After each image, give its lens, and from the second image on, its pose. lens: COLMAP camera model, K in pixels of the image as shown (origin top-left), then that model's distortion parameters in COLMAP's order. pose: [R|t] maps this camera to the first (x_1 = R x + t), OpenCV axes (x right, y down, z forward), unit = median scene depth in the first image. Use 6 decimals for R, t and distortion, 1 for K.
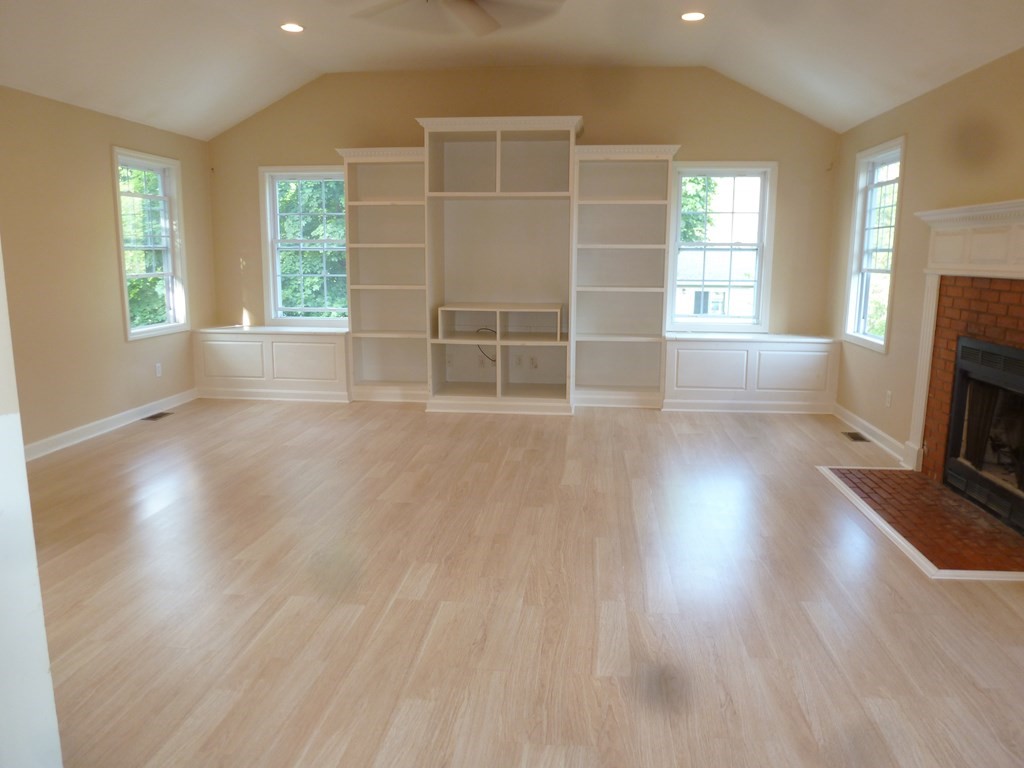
lens RADIAL K [[737.5, 0, 512.0], [0, 737.5, 384.0], [0, 0, 1]] dist [-0.047980, 0.005868]
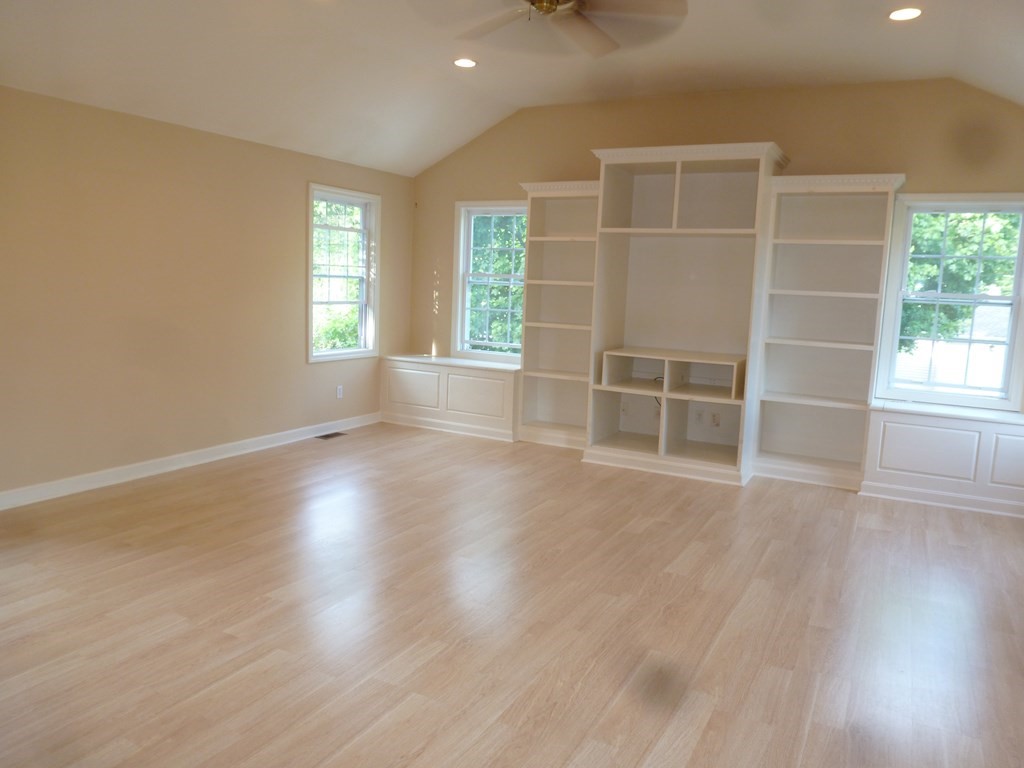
lens RADIAL K [[737.5, 0, 512.0], [0, 737.5, 384.0], [0, 0, 1]] dist [-0.047980, 0.005868]
pose [[0.927235, 0.082103, -0.365369, 0.133275], [-0.099496, 0.994615, -0.028997, -0.024076], [0.361021, 0.063240, 0.930411, 0.096205]]
